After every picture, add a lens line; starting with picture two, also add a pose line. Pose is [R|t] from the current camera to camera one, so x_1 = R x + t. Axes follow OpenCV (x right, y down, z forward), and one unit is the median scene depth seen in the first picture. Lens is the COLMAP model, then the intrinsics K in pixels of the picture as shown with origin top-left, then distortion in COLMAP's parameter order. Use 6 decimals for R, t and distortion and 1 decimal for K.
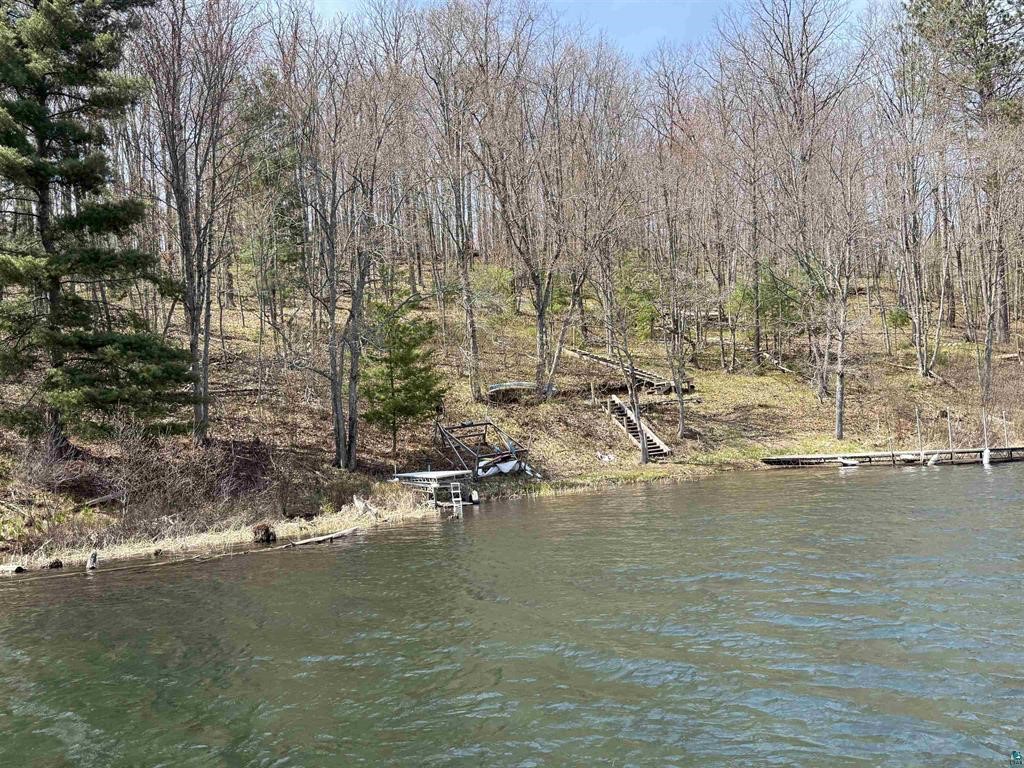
lens RADIAL K [[966.6, 0, 512.0], [0, 966.6, 384.0], [0, 0, 1]] dist [0.016495, 0.011468]
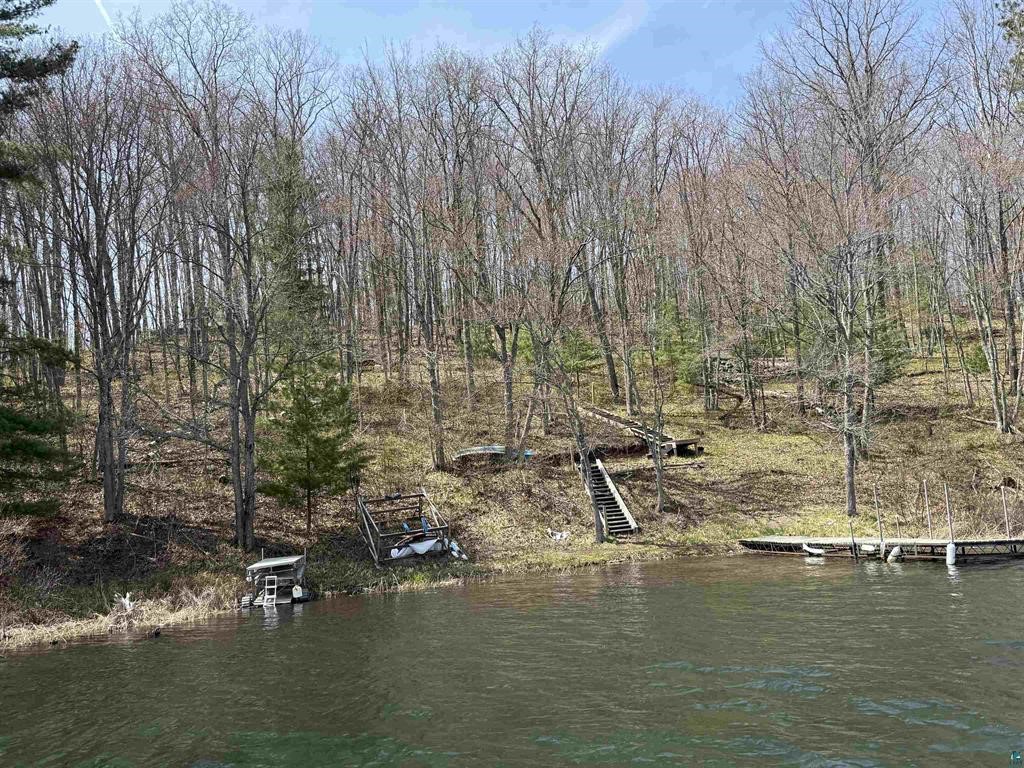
lens RADIAL K [[898.9, 0, 512.0], [0, 898.9, 384.0], [0, 0, 1]] dist [0.144042, -0.362572]
pose [[0.975223, -0.027704, -0.219483, 0.227774], [0.013956, 0.997856, -0.063944, -0.006451], [0.220784, 0.059297, 0.973519, 0.200090]]
